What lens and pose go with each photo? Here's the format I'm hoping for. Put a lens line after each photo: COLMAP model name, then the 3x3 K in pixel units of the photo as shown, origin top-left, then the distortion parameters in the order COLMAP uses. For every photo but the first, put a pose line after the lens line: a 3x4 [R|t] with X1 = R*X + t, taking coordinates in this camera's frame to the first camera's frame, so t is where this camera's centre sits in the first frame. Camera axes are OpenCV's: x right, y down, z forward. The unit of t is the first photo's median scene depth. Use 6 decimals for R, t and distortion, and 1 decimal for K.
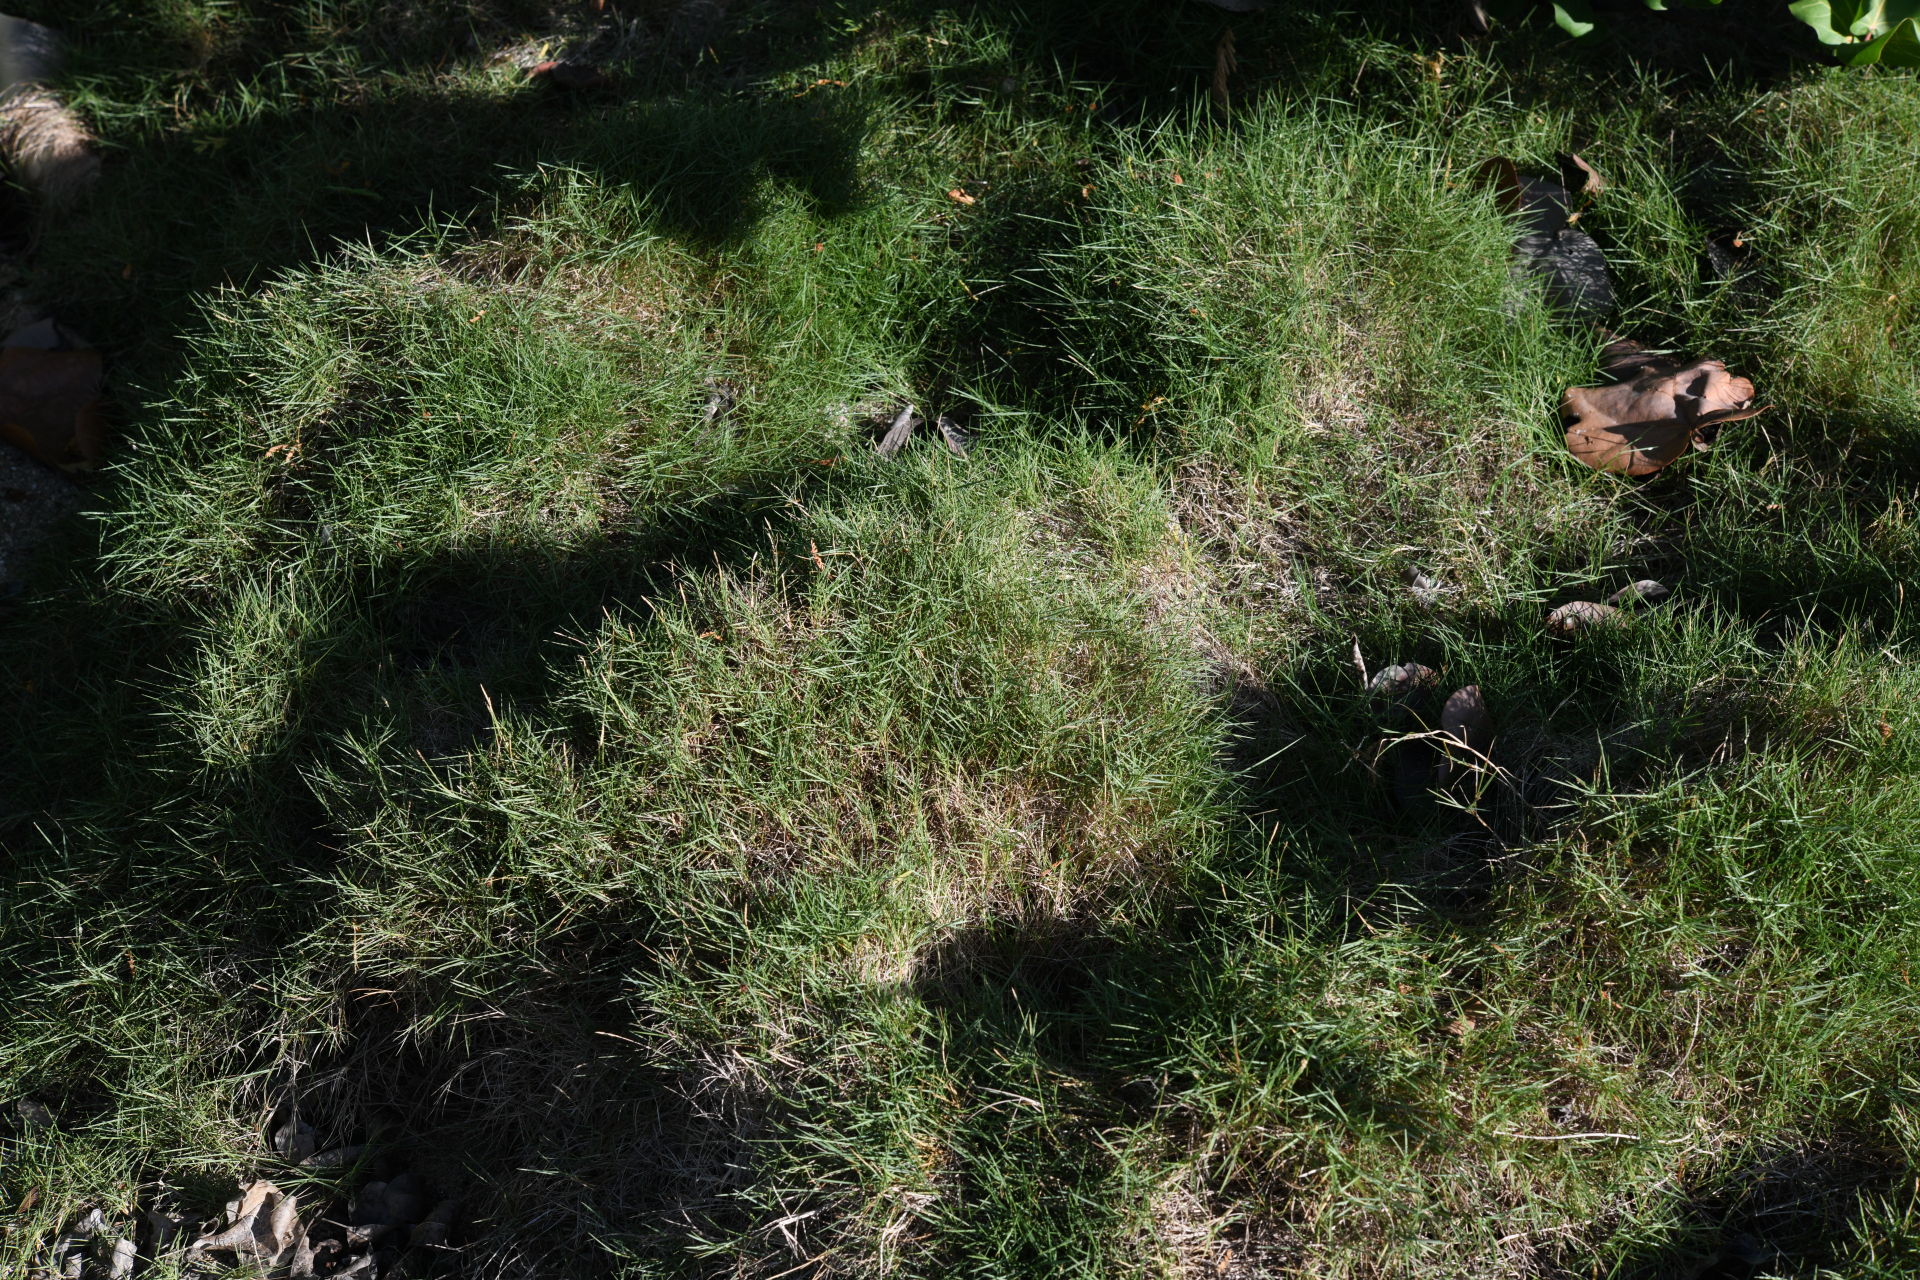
lens RADIAL K [[3197.2, 0, 960.0], [0, 3197.2, 640.0], [0, 0, 1]] dist [-0.034523, -0.079732]
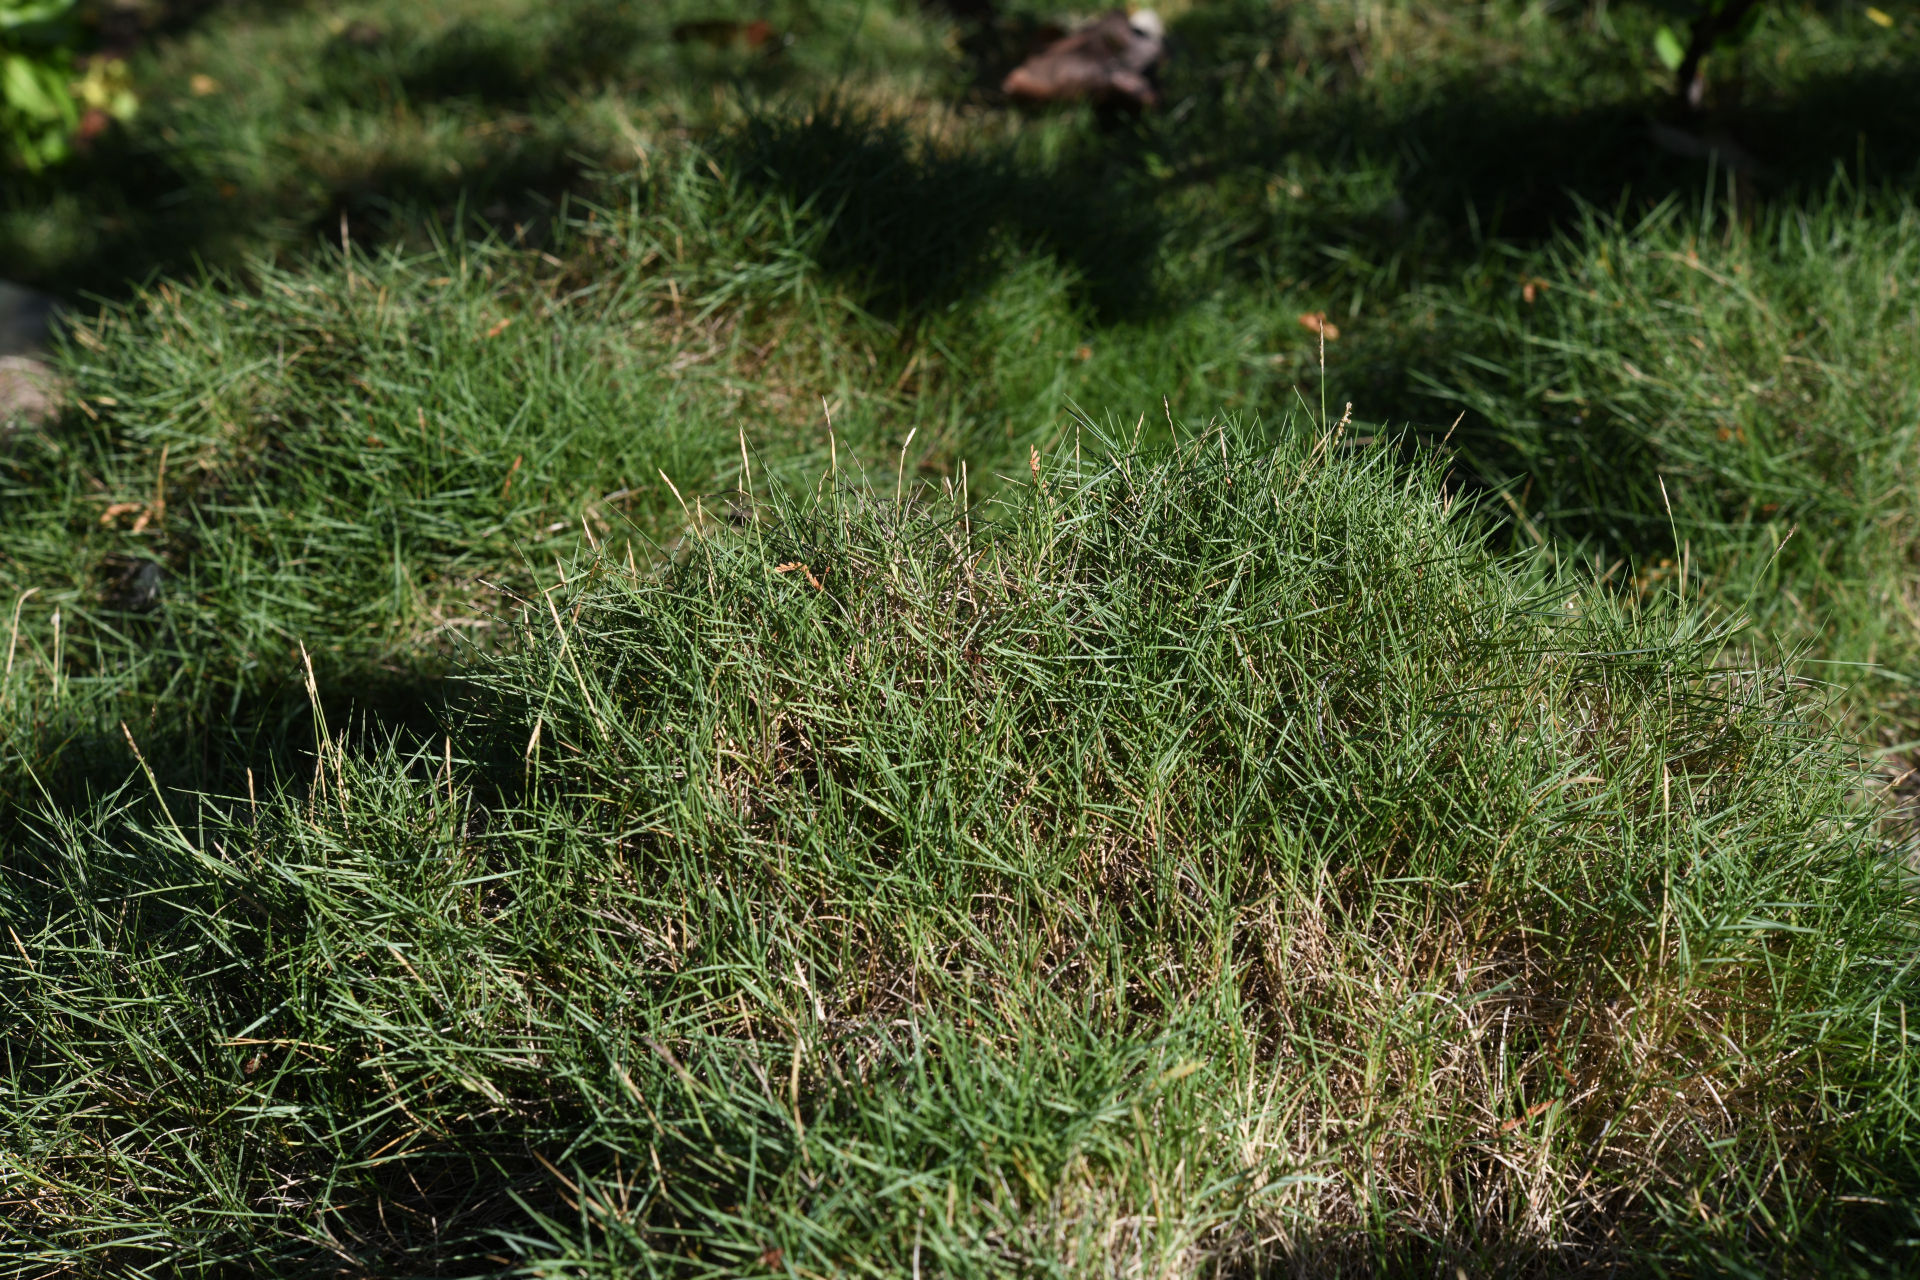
lens RADIAL K [[3197.2, 0, 960.0], [0, 3197.2, 640.0], [0, 0, 1]] dist [-0.034523, -0.079732]
pose [[0.993881, 0.063900, -0.090095, -0.012380], [-0.087951, 0.951271, -0.295546, 0.143745], [0.066819, 0.301661, 0.951071, 0.565977]]
